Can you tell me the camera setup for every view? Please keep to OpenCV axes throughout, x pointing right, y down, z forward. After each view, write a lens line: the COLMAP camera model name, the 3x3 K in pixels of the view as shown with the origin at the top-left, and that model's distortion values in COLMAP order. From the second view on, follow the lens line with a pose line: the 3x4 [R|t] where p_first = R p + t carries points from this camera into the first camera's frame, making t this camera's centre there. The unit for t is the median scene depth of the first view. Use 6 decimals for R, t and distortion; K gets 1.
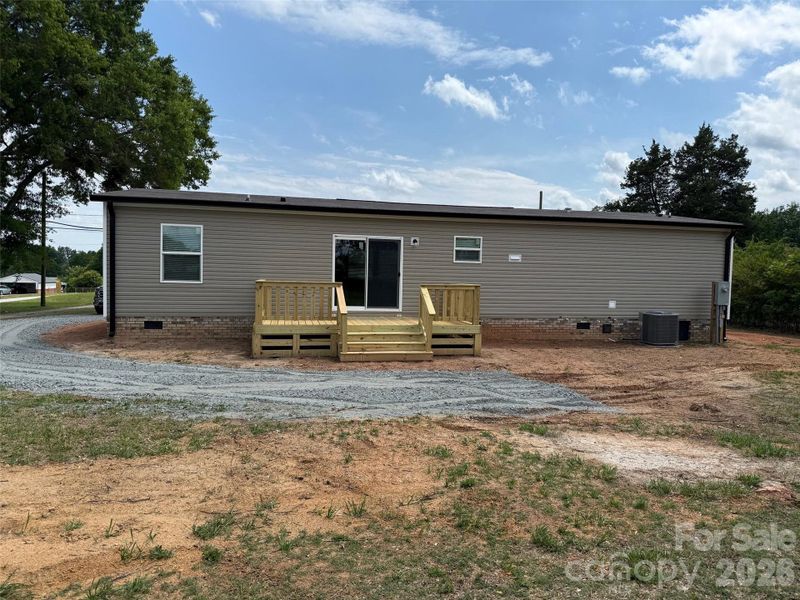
lens RADIAL K [[559.7, 0, 400.0], [0, 559.7, 300.0], [0, 0, 1]] dist [0.081438, -0.118850]
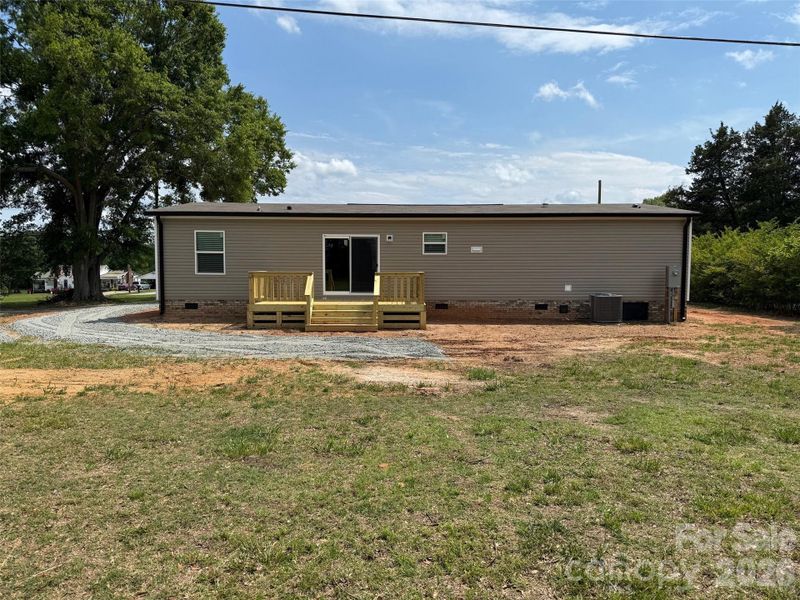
lens RADIAL K [[559.7, 0, 400.0], [0, 559.7, 300.0], [0, 0, 1]] dist [0.081438, -0.118850]
pose [[0.980217, -0.007000, -0.197802, 0.279351], [0.009585, 0.999881, 0.012115, 0.015845], [0.197693, -0.013771, 0.980167, -0.193029]]
